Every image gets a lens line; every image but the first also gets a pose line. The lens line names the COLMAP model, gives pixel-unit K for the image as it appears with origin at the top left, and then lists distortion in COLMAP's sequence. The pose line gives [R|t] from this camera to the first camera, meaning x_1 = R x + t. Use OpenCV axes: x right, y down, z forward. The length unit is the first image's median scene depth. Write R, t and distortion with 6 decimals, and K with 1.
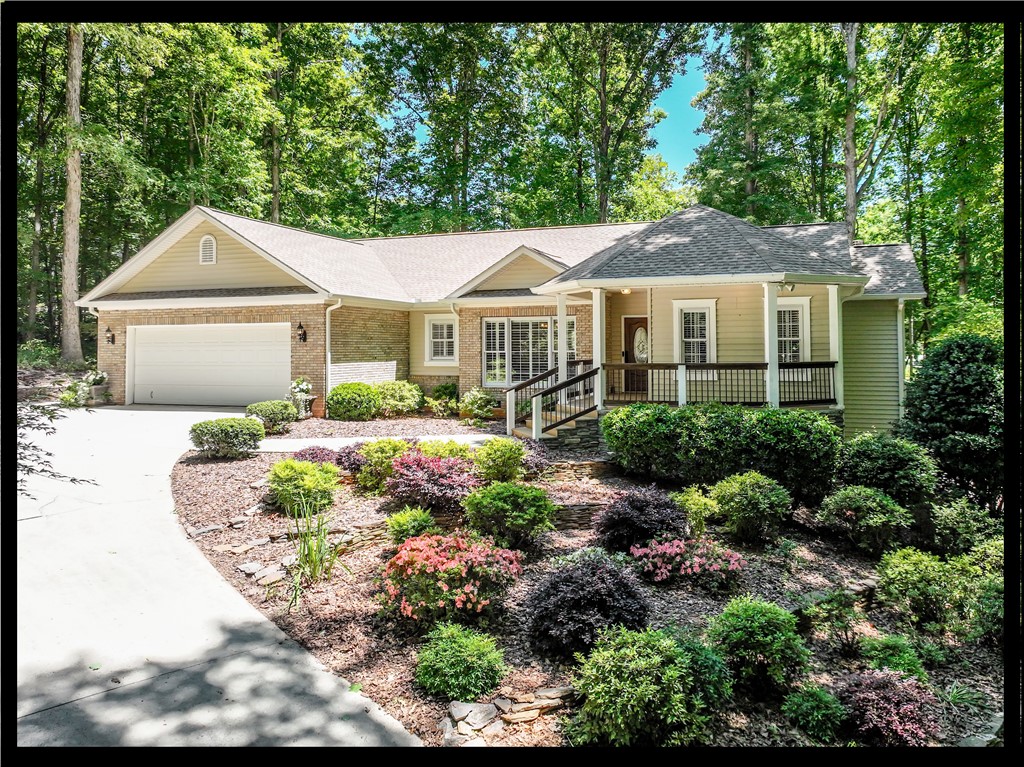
lens RADIAL K [[735.9, 0, 537.7], [0, 735.9, 326.2], [0, 0, 1]] dist [0.005989, -0.002382]
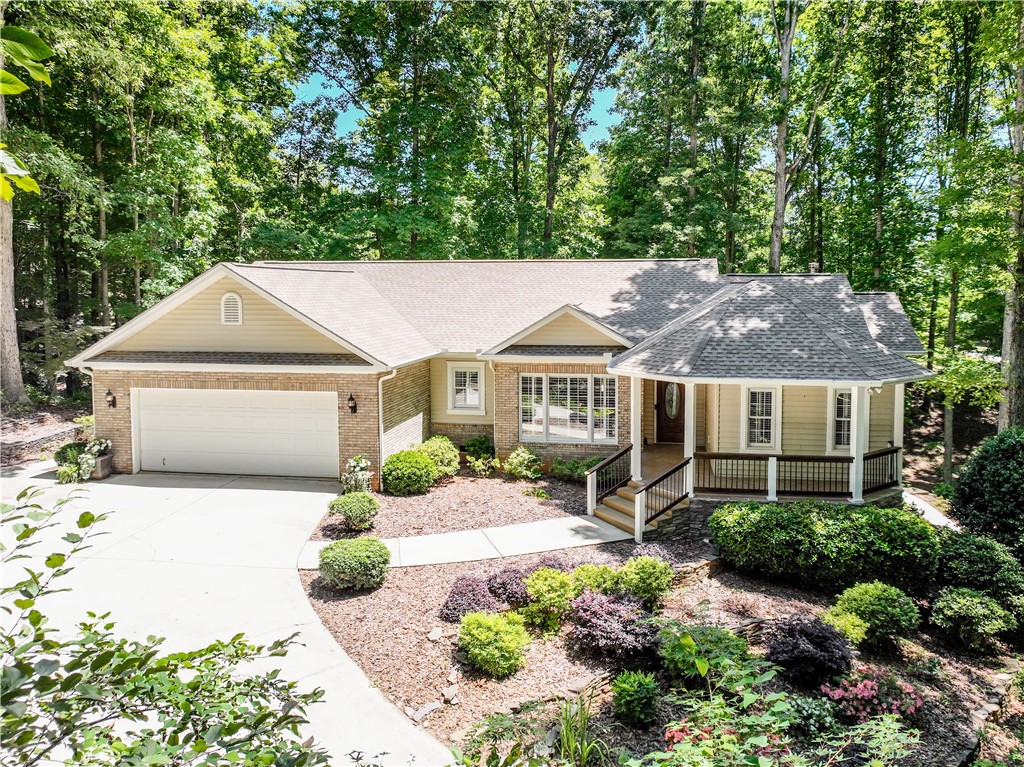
lens RADIAL K [[735.9, 0, 537.7], [0, 735.9, 326.2], [0, 0, 1]] dist [0.005989, -0.002382]
pose [[0.982425, -0.005622, 0.186574, -0.263900], [-0.008777, 0.997049, 0.076261, -0.168419], [-0.186453, -0.076558, 0.979477, 0.027301]]
